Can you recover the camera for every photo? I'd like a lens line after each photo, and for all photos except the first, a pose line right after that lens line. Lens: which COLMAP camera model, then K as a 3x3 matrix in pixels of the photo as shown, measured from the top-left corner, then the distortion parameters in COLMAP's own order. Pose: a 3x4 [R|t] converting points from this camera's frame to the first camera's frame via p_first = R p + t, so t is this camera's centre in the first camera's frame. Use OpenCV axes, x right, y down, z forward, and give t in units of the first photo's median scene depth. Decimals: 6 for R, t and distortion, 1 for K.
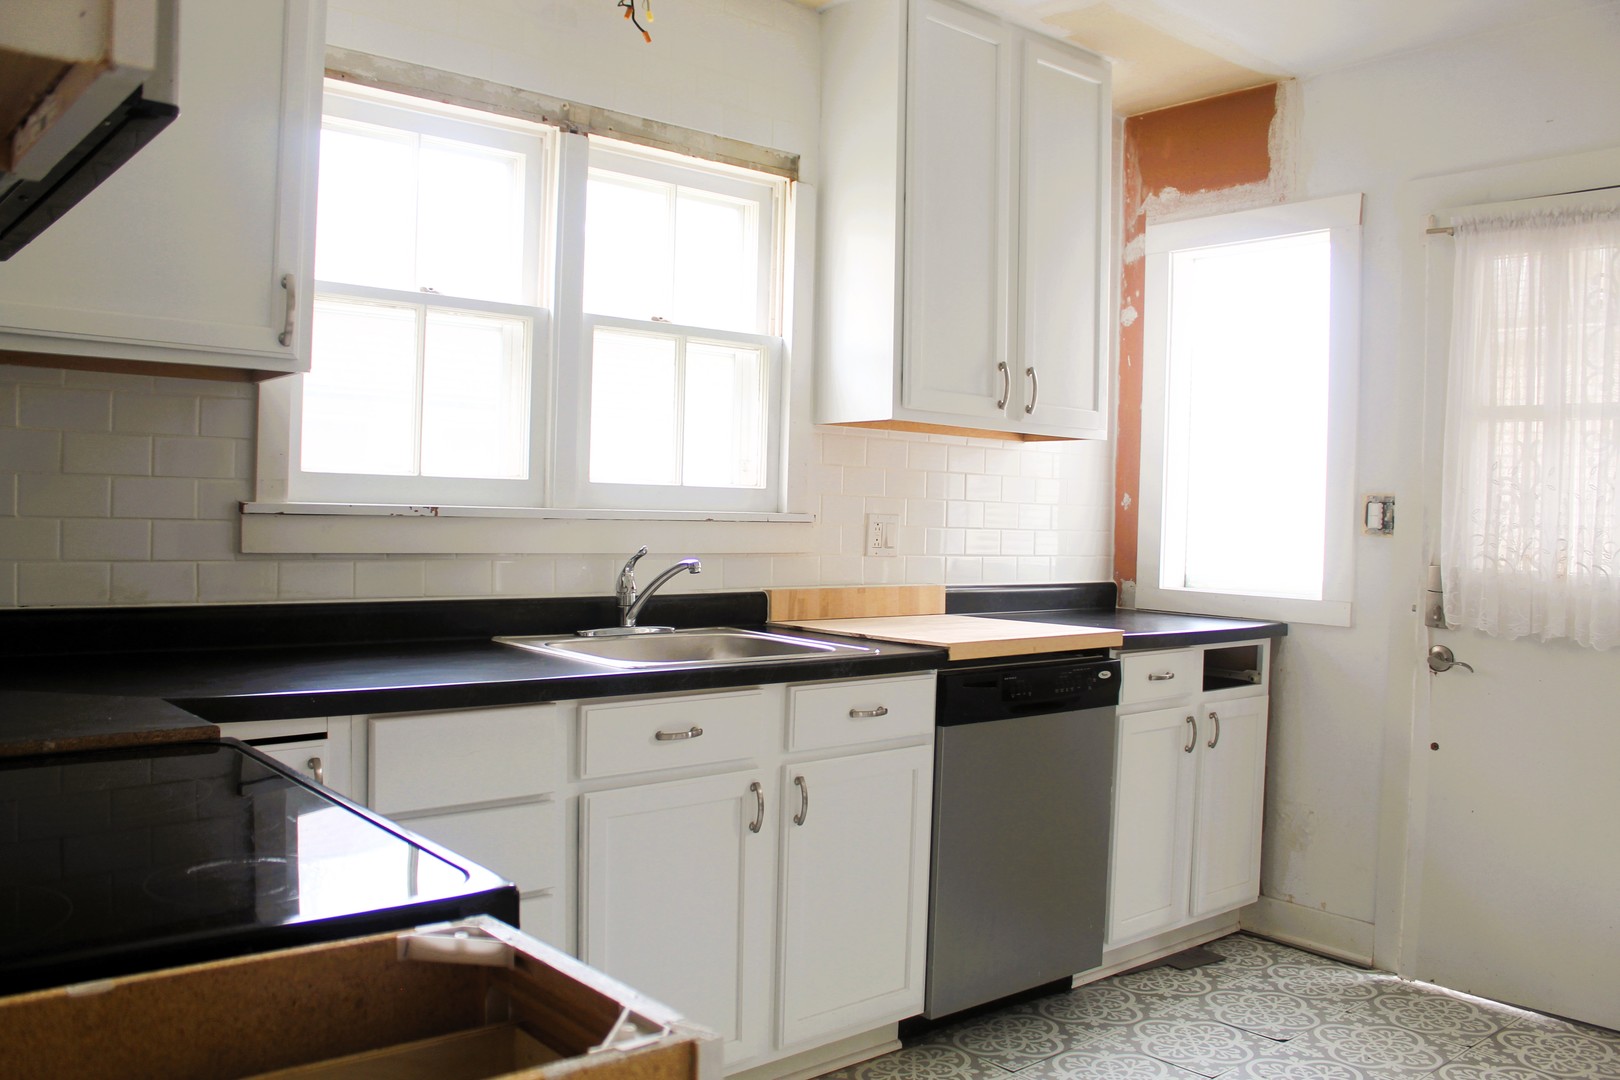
lens RADIAL K [[1357.9, 0, 813.3], [0, 1357.9, 522.9], [0, 0, 1]] dist [-0.156922, 0.126377]
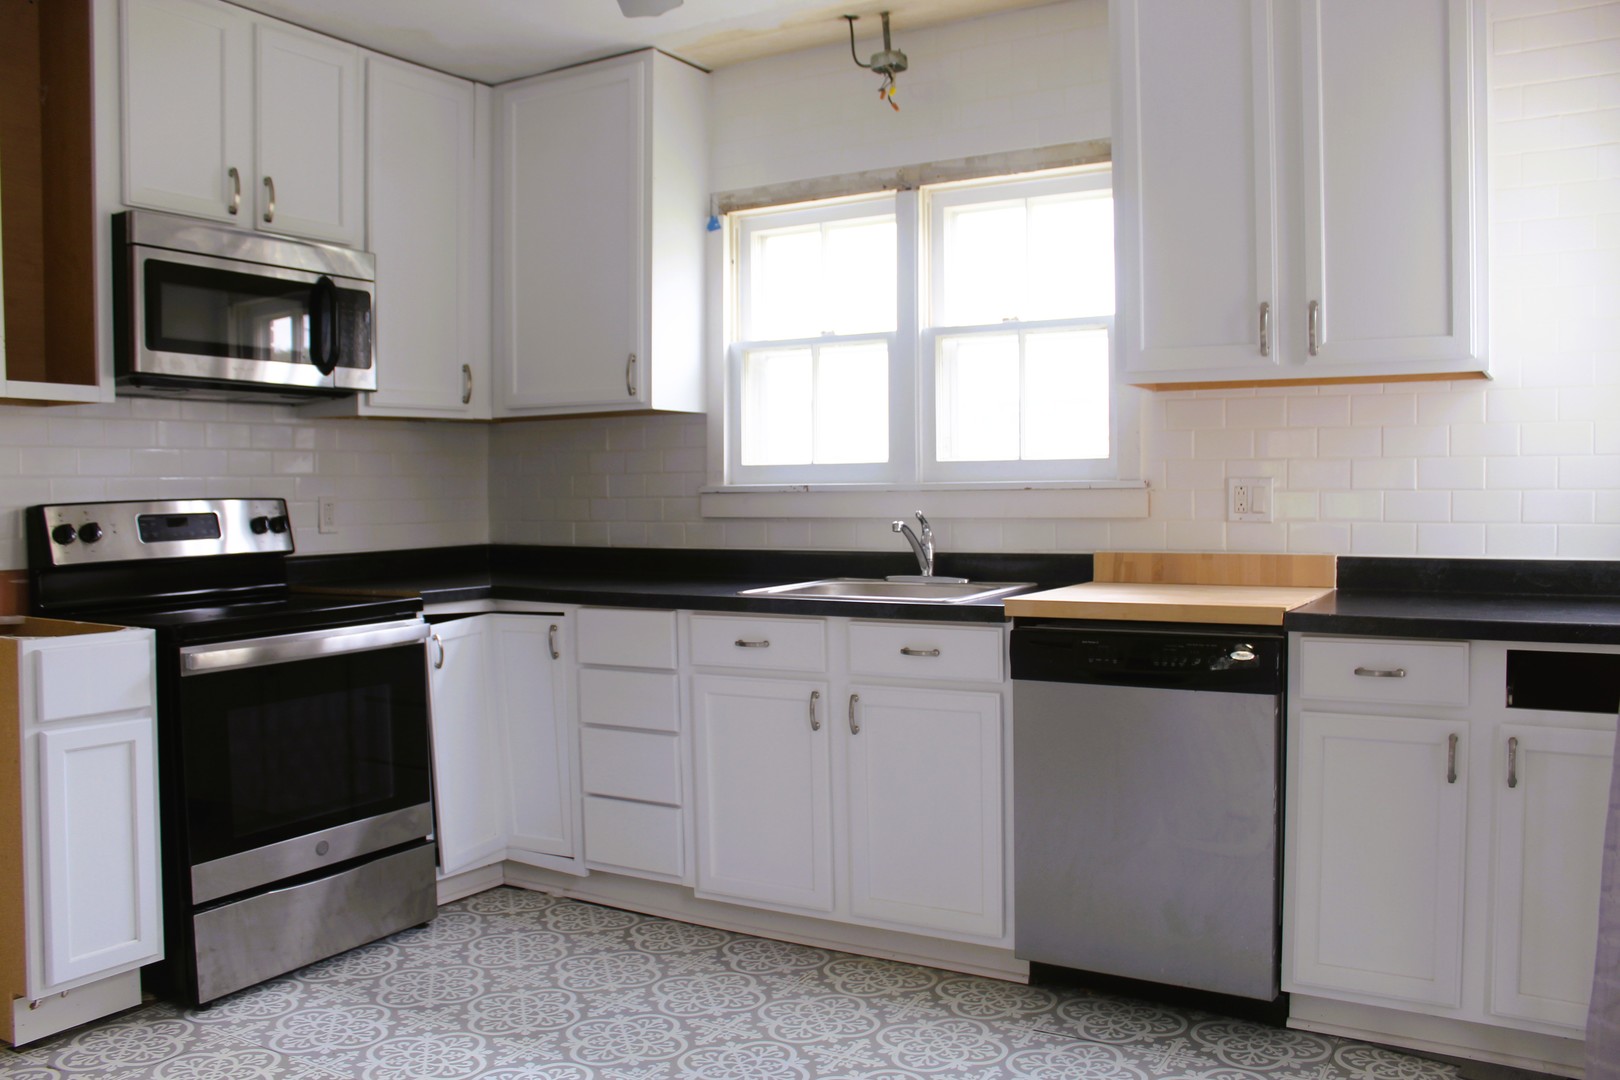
lens RADIAL K [[1357.9, 0, 813.3], [0, 1357.9, 522.9], [0, 0, 1]] dist [-0.156922, 0.126377]
pose [[0.308945, -0.003663, -0.951073, 1.011691], [0.011731, 0.999931, -0.000041, 0.026213], [0.951008, -0.011145, 0.308967, 0.508371]]
